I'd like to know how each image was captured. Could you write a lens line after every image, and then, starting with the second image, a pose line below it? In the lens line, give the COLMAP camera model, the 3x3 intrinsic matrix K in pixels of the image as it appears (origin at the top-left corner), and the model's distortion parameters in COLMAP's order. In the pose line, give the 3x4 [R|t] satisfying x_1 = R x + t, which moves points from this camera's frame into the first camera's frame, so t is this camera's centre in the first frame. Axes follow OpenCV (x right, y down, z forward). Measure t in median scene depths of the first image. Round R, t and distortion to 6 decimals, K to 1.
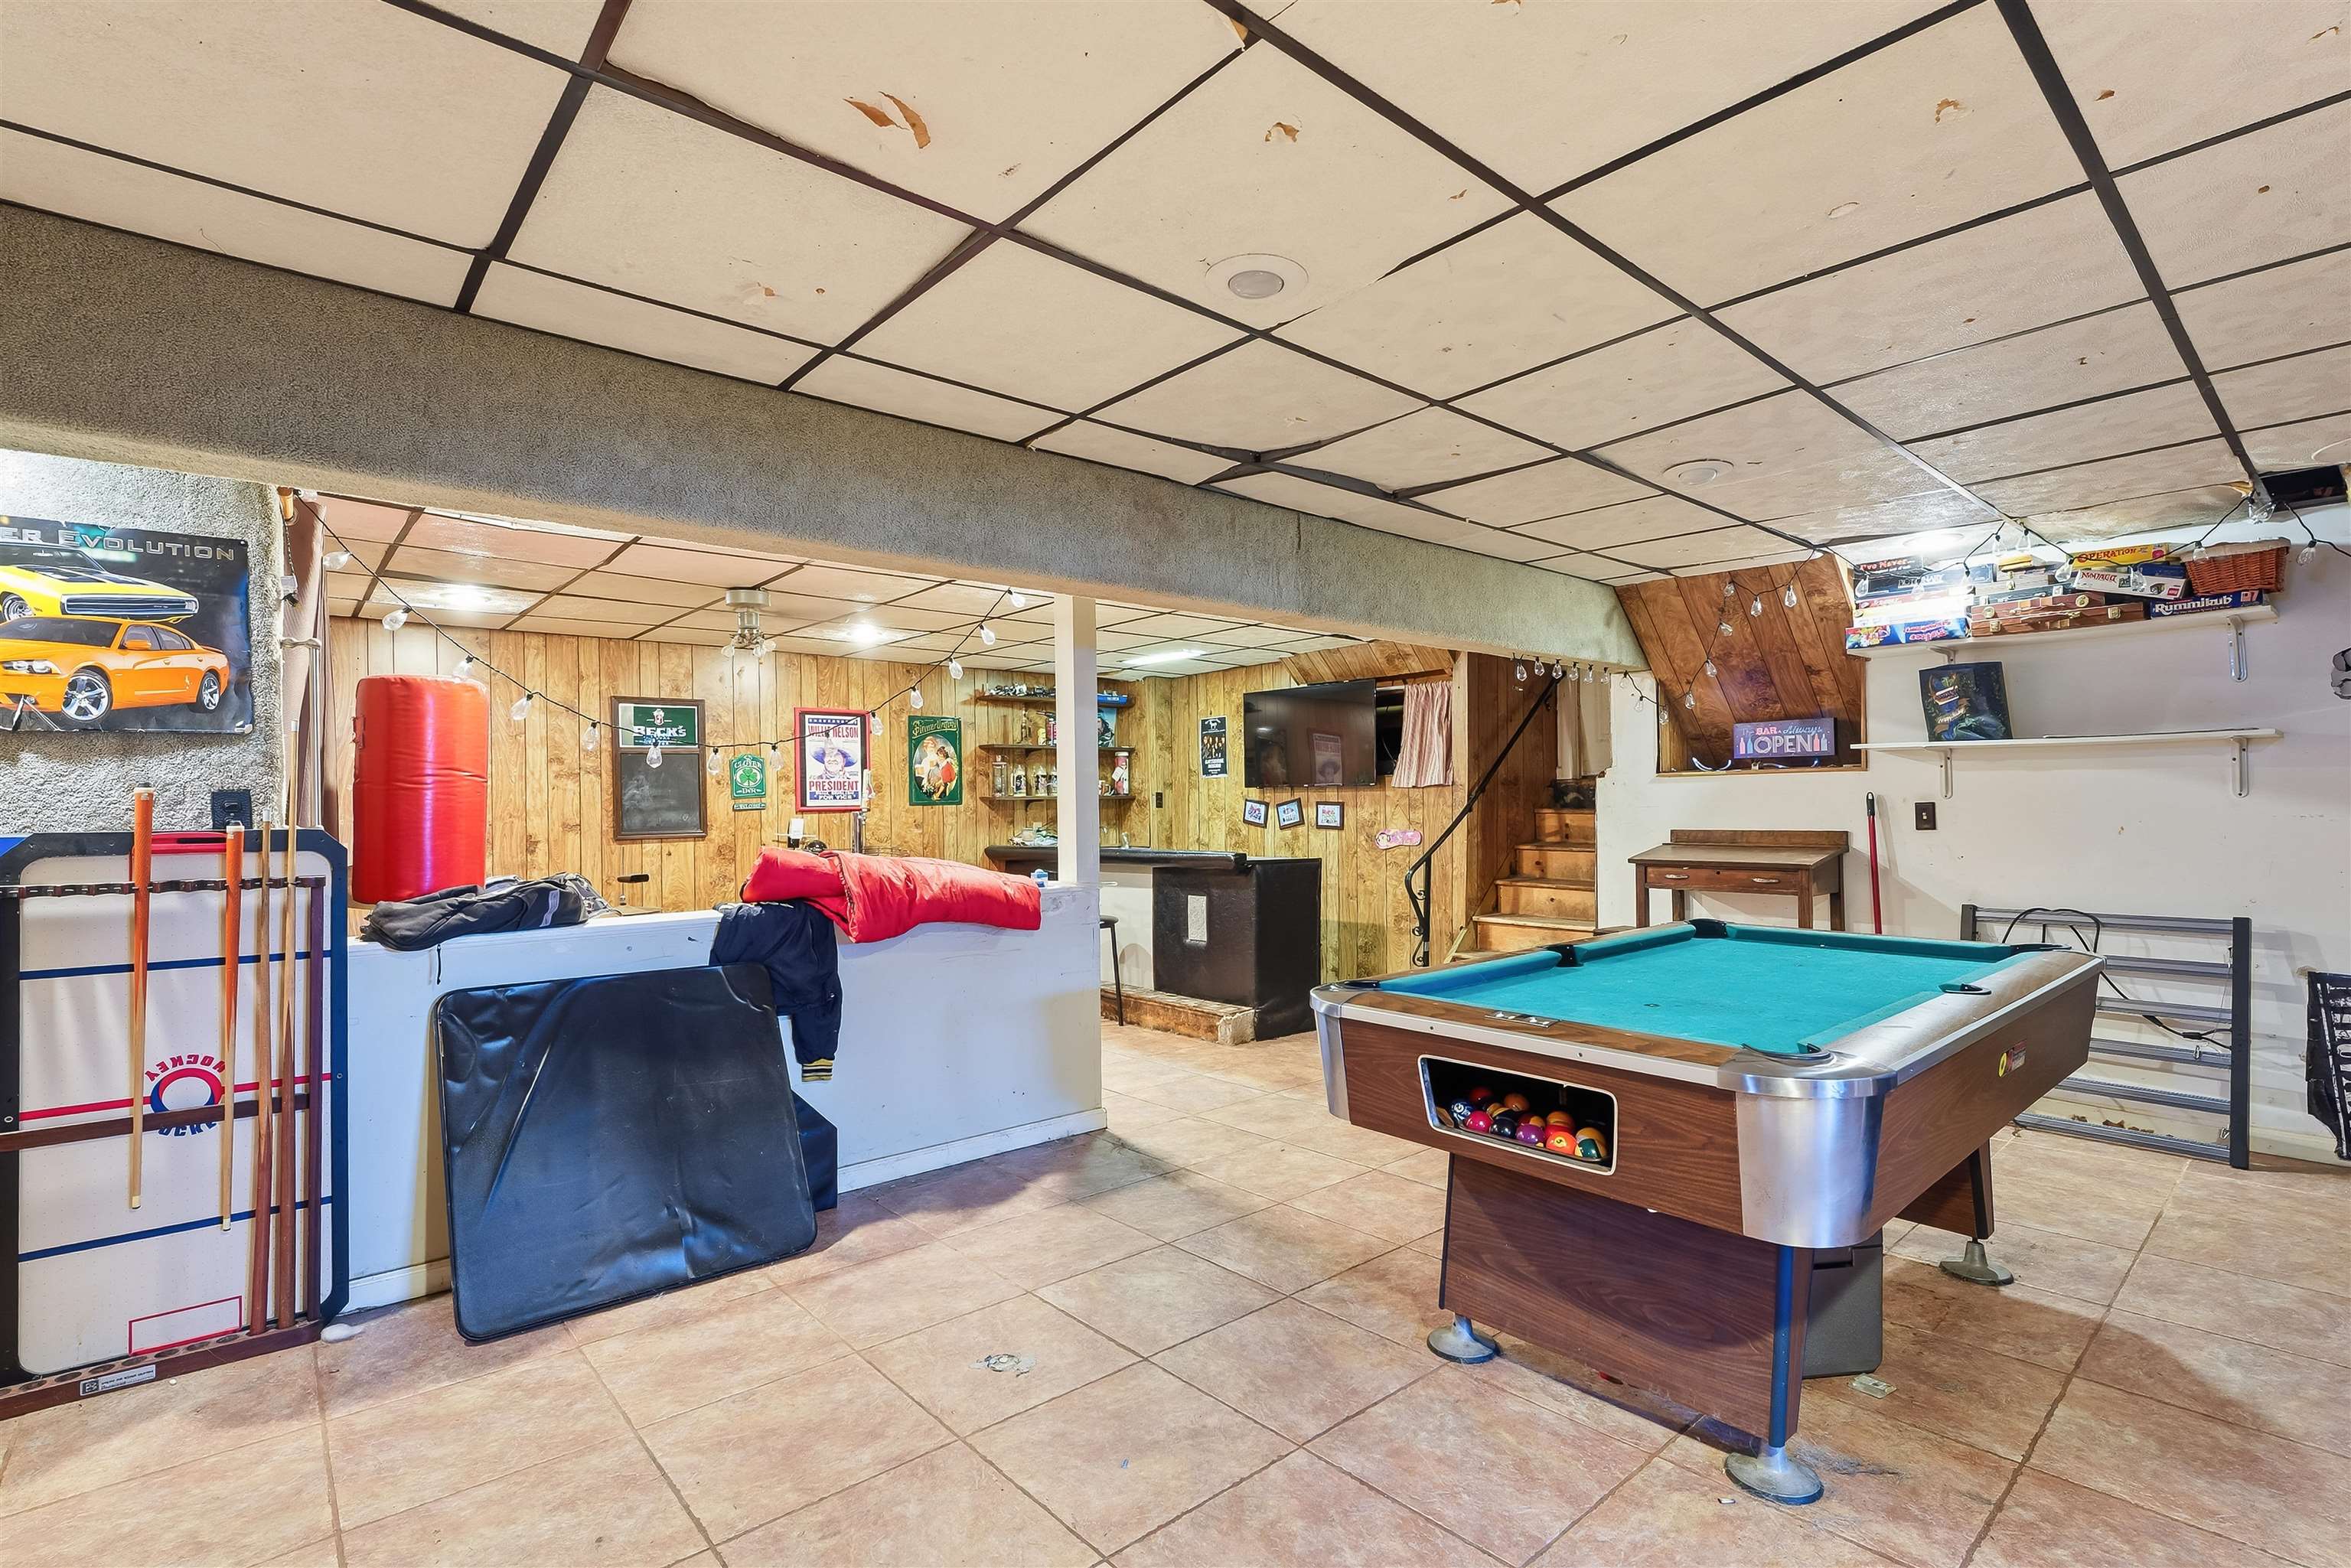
lens RADIAL K [[1084.4, 0, 1169.8], [0, 1084.4, 814.6], [0, 0, 1]] dist [0.000047, 0.000000]
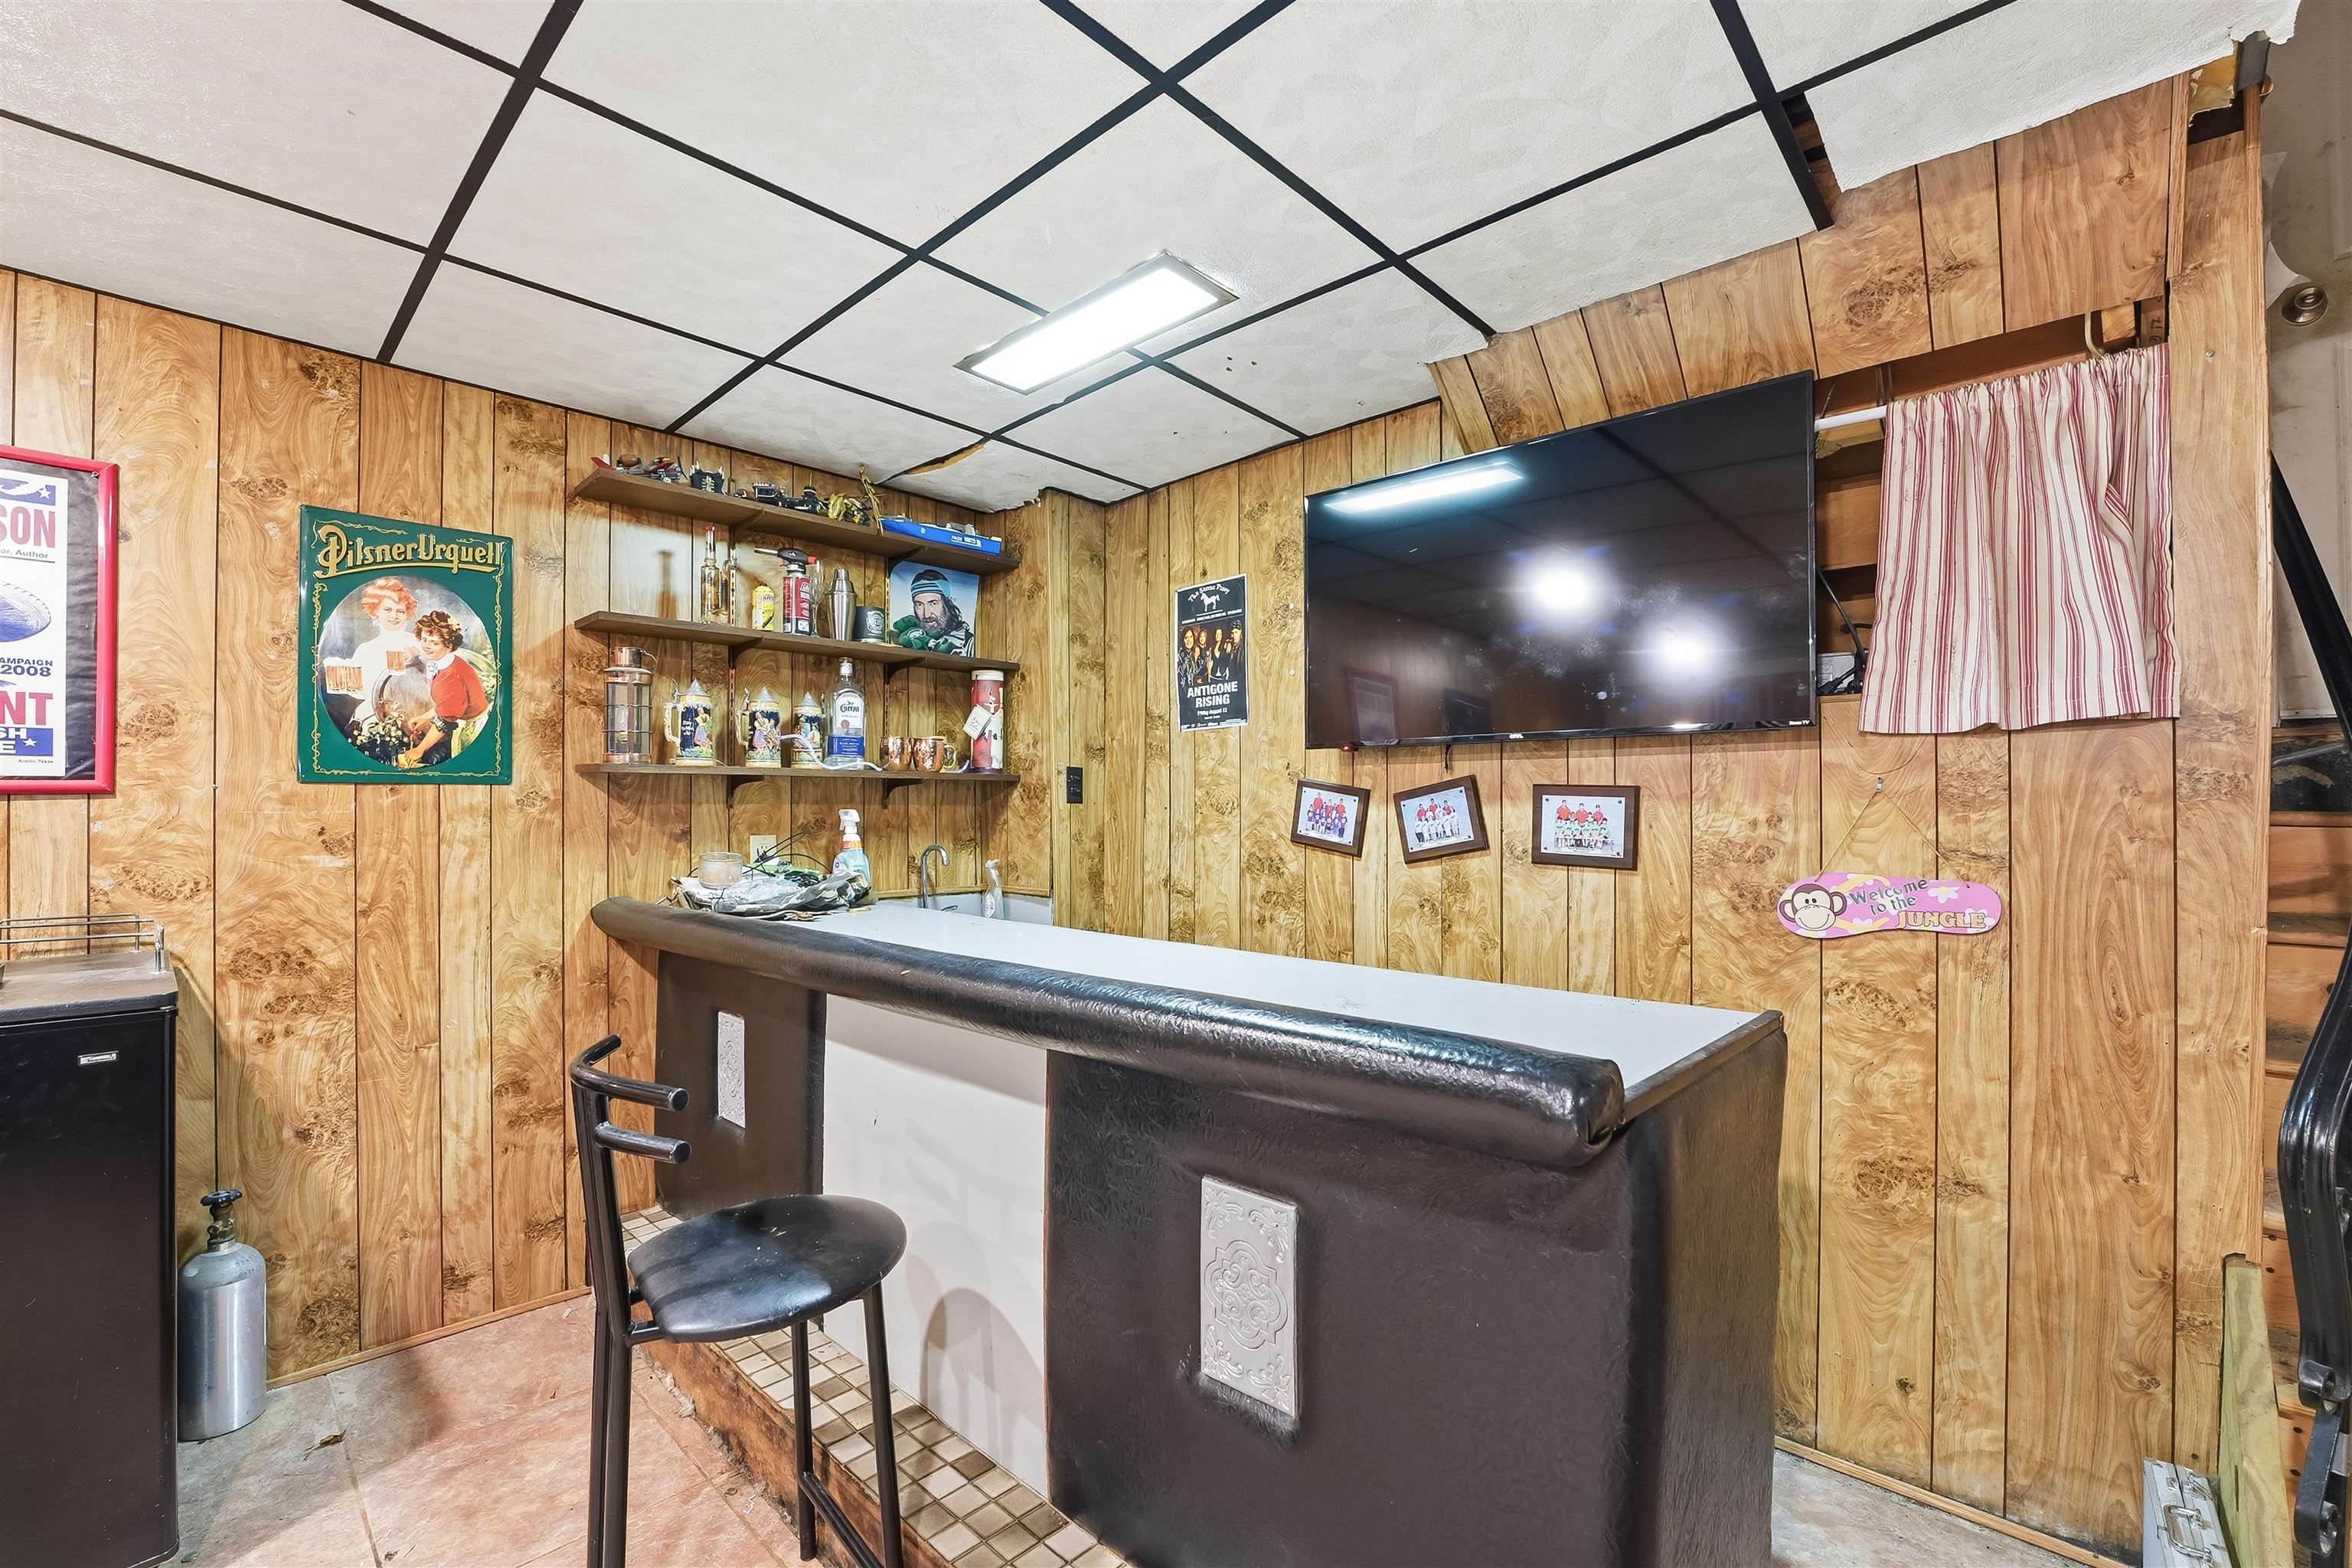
lens RADIAL K [[979.8, 0, 1173.6], [0, 979.8, 817.7], [0, 0, 1]] dist [-0.017532, 0.000446]
pose [[0.995521, 0.010208, 0.093989, -0.007694], [-0.009801, 0.999940, -0.004792, 0.000868], [-0.094033, 0.003849, 0.995562, 0.663697]]
